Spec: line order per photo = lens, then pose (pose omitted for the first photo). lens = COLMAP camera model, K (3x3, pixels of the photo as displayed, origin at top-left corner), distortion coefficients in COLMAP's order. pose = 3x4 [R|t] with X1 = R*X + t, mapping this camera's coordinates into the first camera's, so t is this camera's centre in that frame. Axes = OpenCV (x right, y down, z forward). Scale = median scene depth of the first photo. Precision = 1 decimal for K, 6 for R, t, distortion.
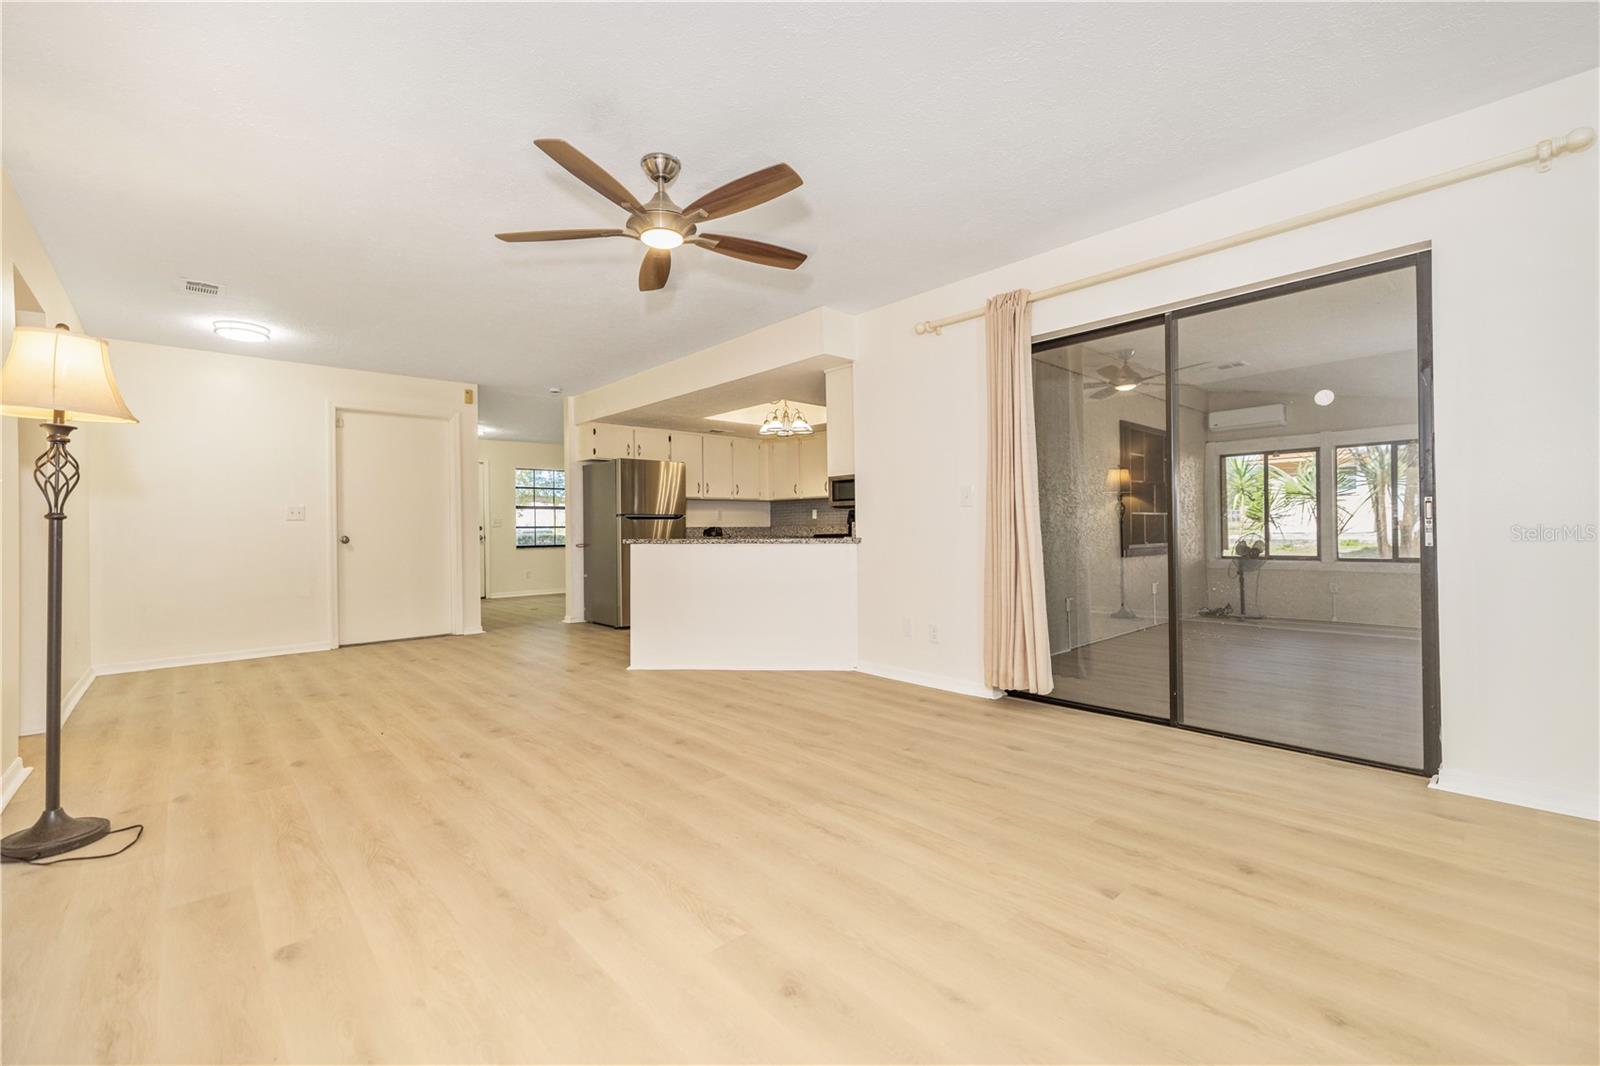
lens RADIAL K [[680.2, 0, 789.8], [0, 680.2, 526.2], [0, 0, 1]] dist [0.001779, 0.000052]
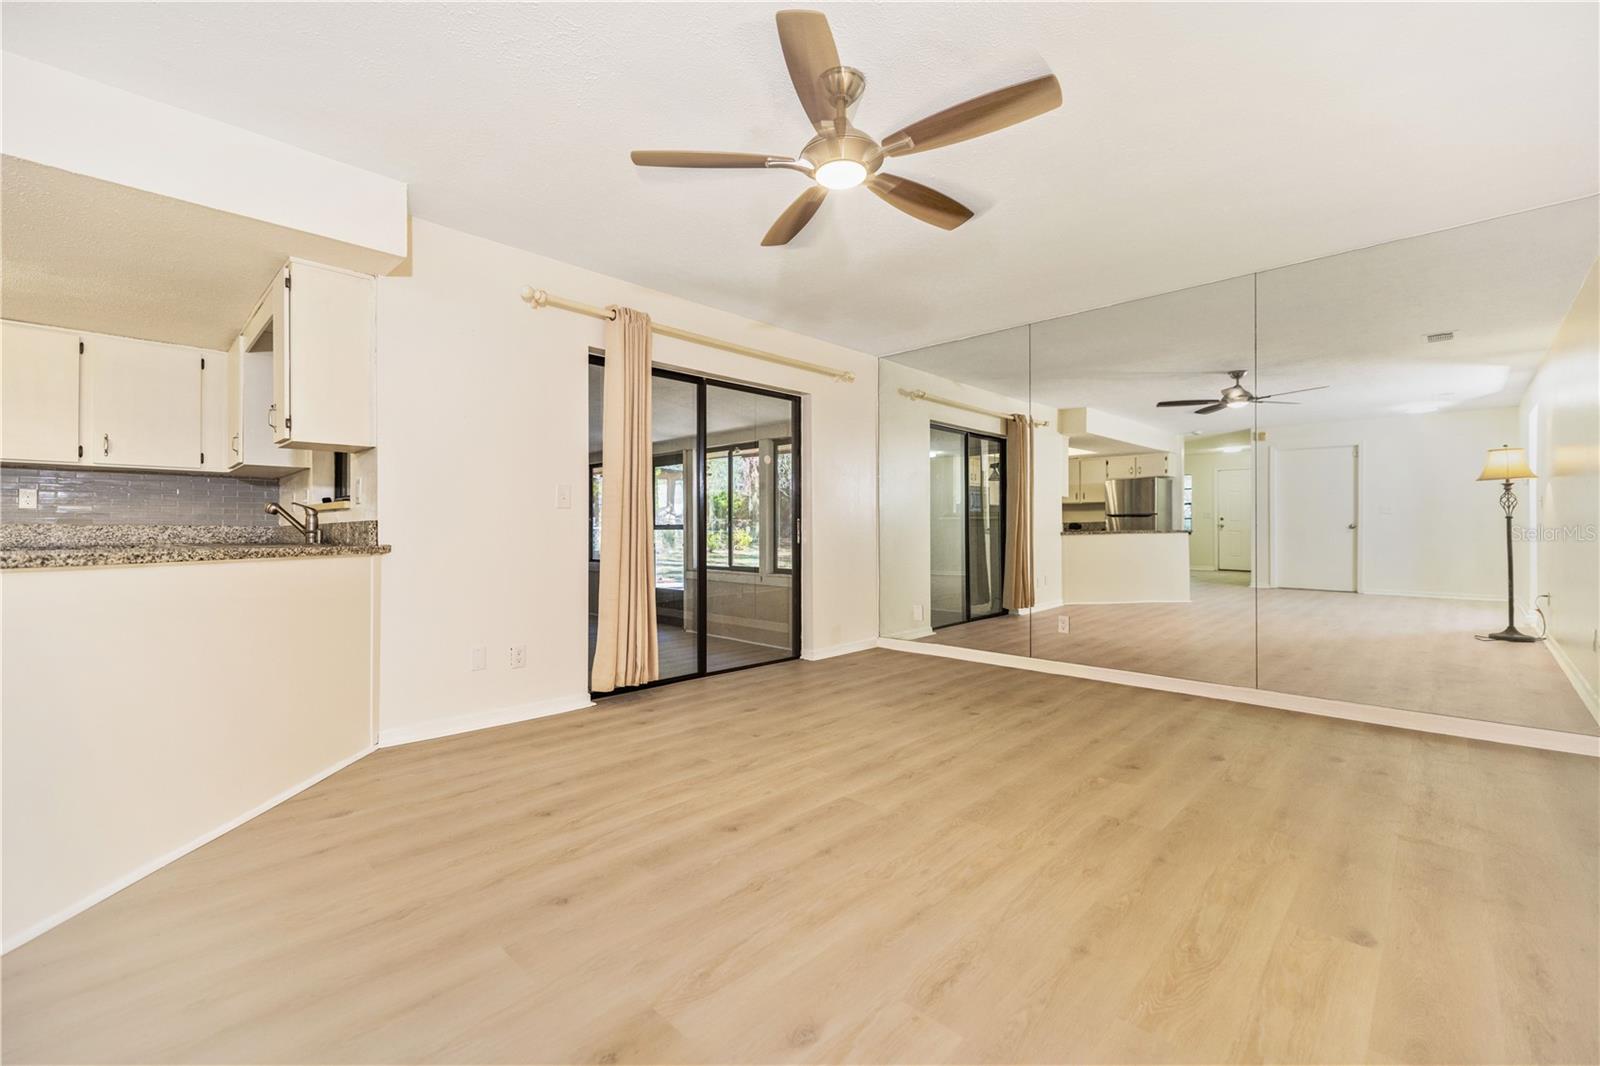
lens RADIAL K [[668.6, 0, 784.0], [0, 668.6, 528.6], [0, 0, 1]] dist [0.001883, 0.000129]
pose [[-0.063508, 0.014358, 0.997878, -0.839982], [-0.005313, 0.999877, -0.014725, 0.012589], [-0.997967, -0.006237, -0.063424, 0.958238]]
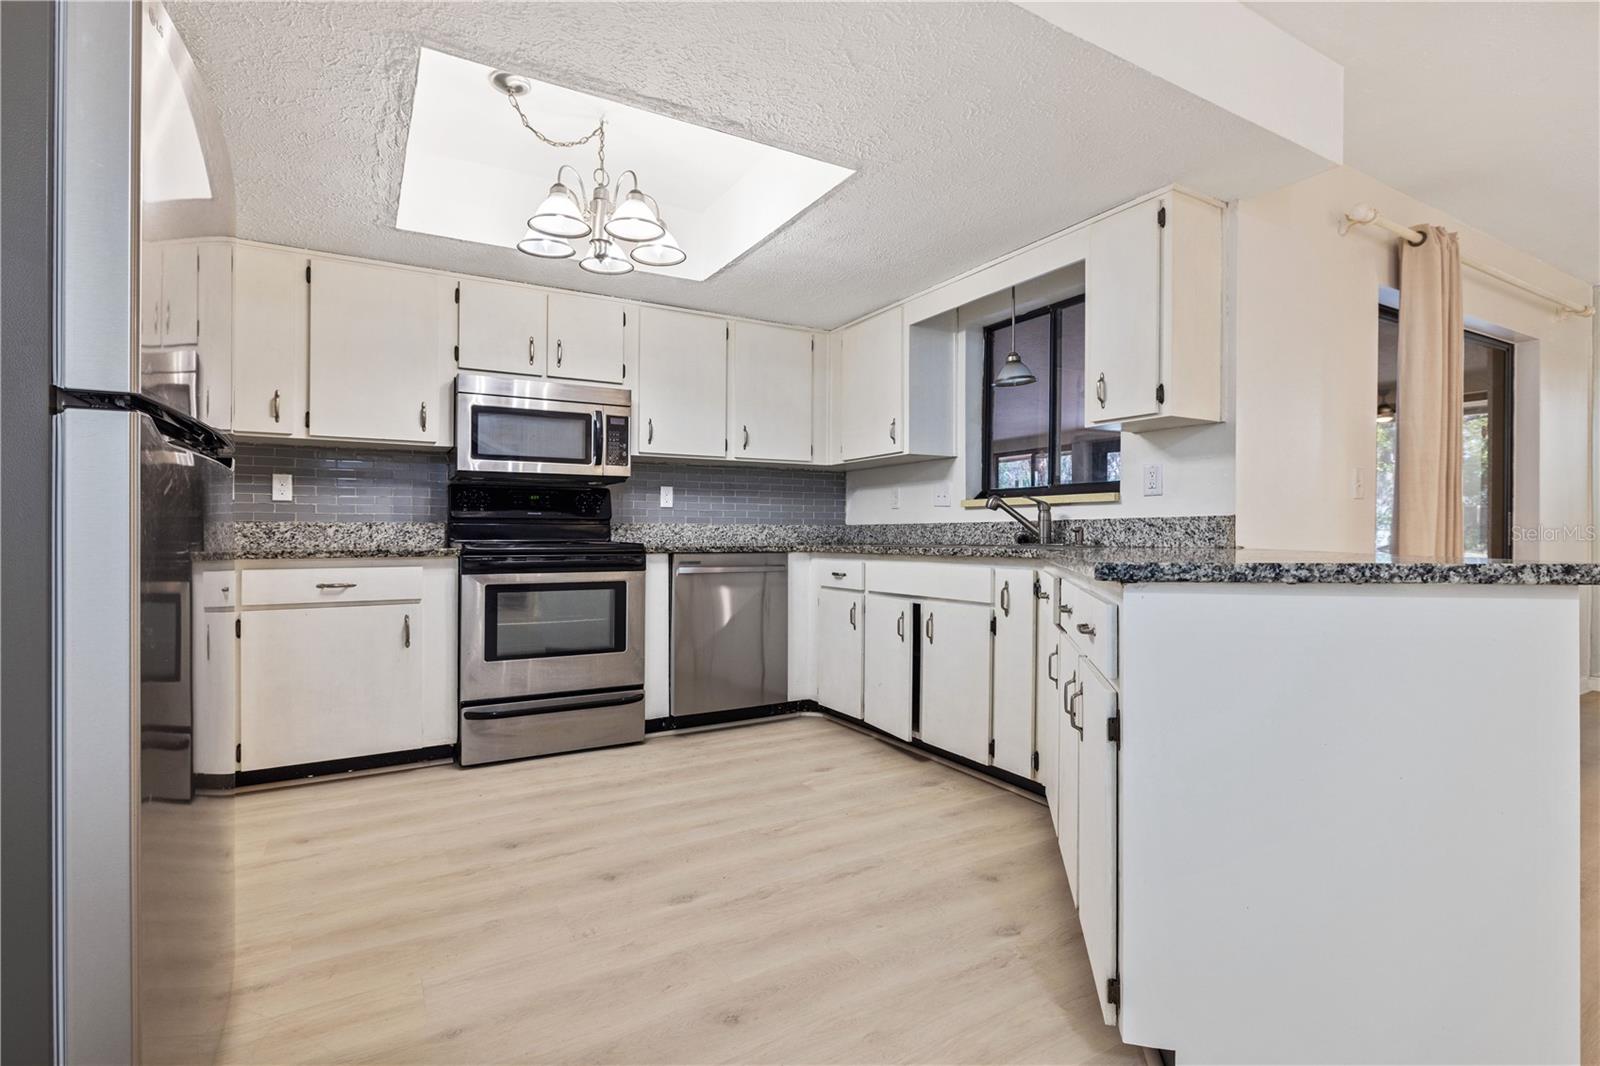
lens RADIAL K [[749.3, 0, 800.0], [0, 749.3, 533.0], [0, 0, 1]] dist [-0.002250, -0.000203]
pose [[0.199219, 0.008834, 0.979915, -0.761791], [-0.005994, 0.999952, -0.007796, 0.019302], [-0.979937, -0.004320, 0.199262, 1.782848]]
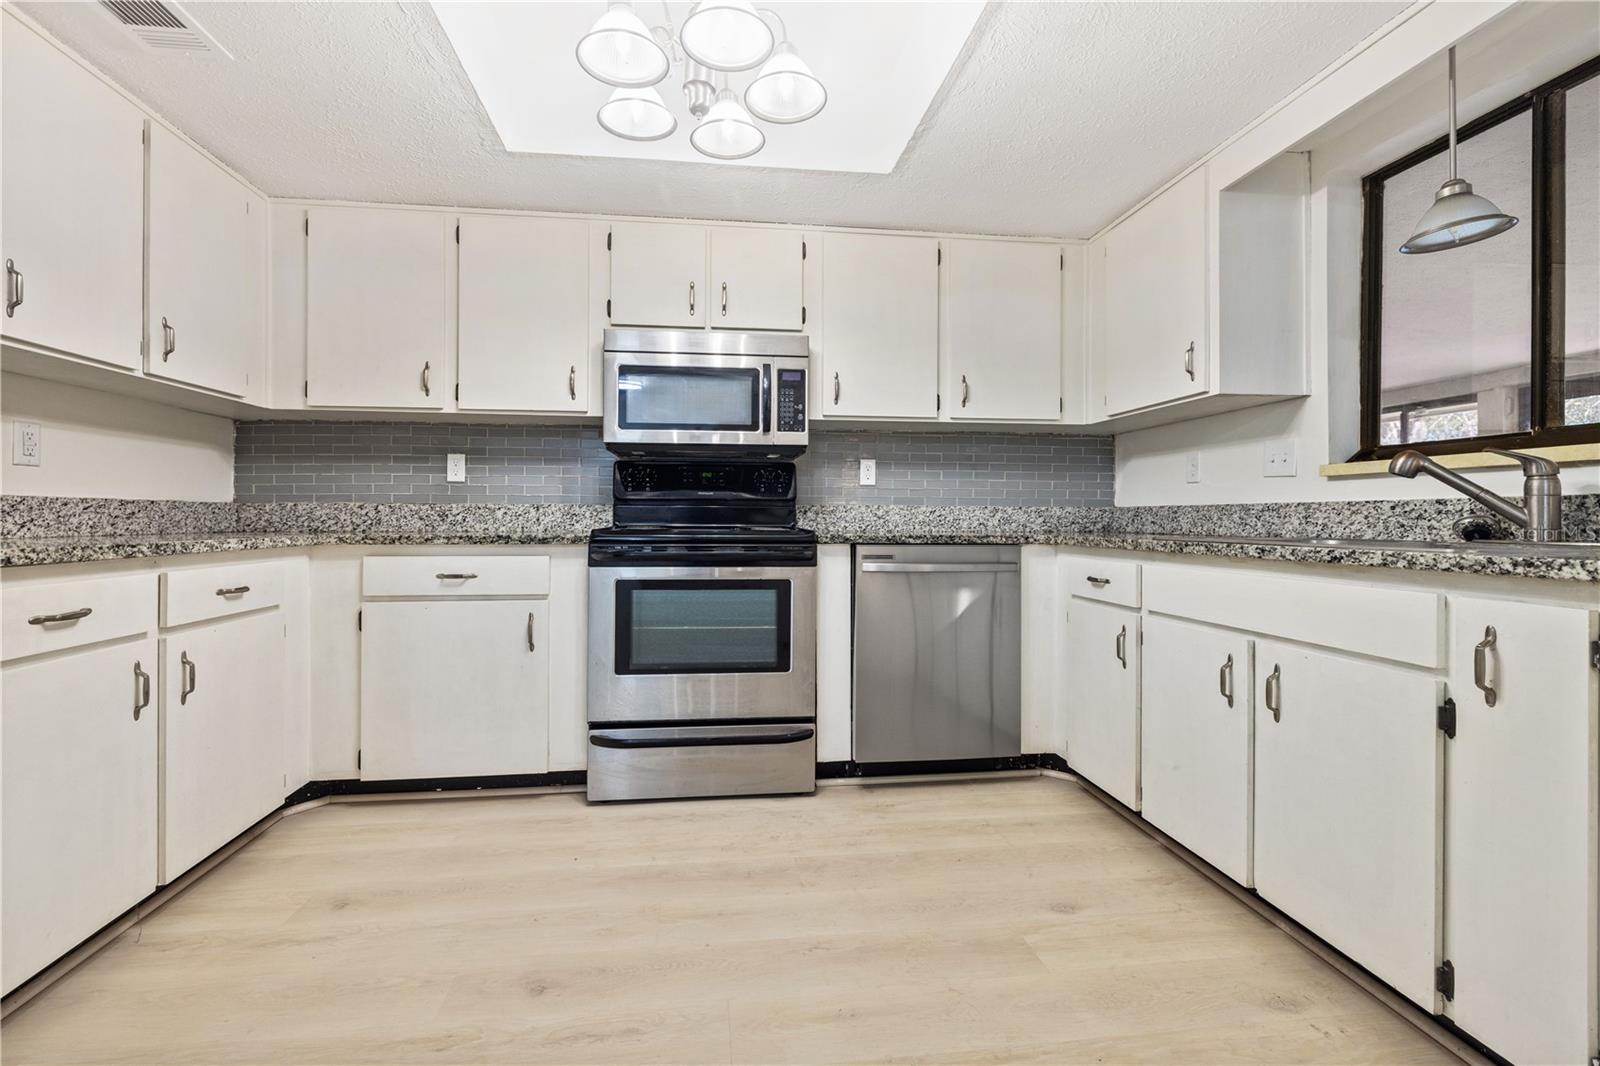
lens RADIAL K [[672.5, 0, 790.2], [0, 672.5, 505.7], [0, 0, 1]] dist [0.001414, 0.000581]
pose [[0.567540, 0.023127, 0.823021, -0.368657], [-0.012231, 0.999732, -0.019659, 0.014640], [-0.823255, 0.001091, 0.567671, 1.822047]]
